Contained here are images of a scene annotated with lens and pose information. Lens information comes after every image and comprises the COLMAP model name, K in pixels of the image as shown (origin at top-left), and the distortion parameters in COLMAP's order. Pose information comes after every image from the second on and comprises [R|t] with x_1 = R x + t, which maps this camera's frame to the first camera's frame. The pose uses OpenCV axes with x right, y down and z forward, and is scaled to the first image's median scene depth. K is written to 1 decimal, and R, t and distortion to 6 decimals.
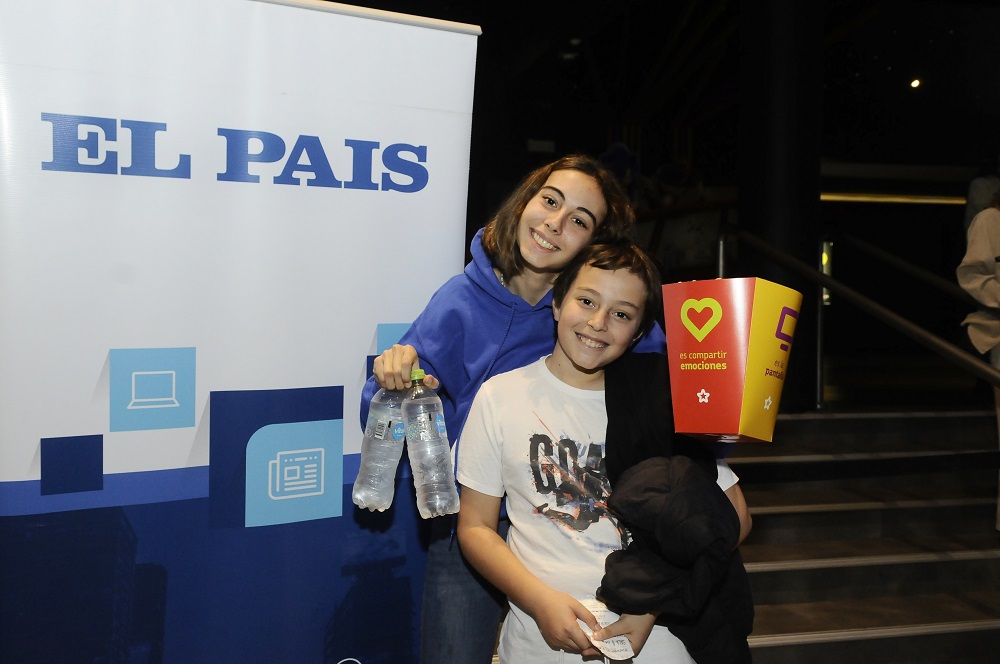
lens RADIAL K [[1019.6, 0, 495.8], [0, 1019.6, 321.6], [0, 0, 1]] dist [0.030655, 0.000000]
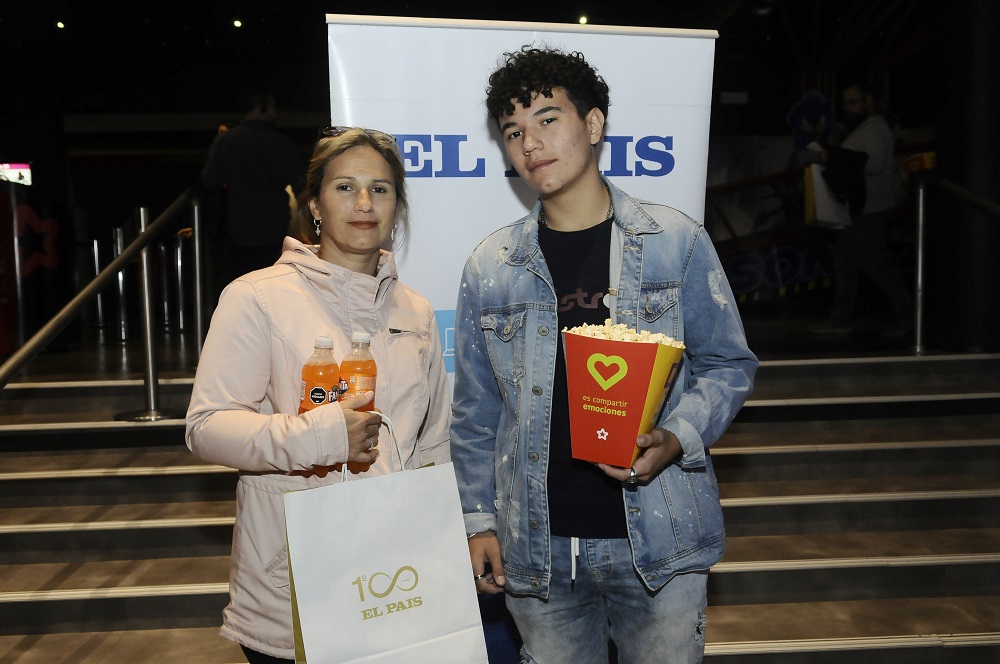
lens RADIAL K [[972.4, 0, 471.3], [0, 972.4, 340.1], [0, 0, 1]] dist [-0.010452, 0.000000]
pose [[0.977219, -0.012300, -0.211877, -0.056652], [0.027891, 0.997104, 0.070756, -0.021322], [0.210393, -0.075054, 0.974732, -0.197212]]
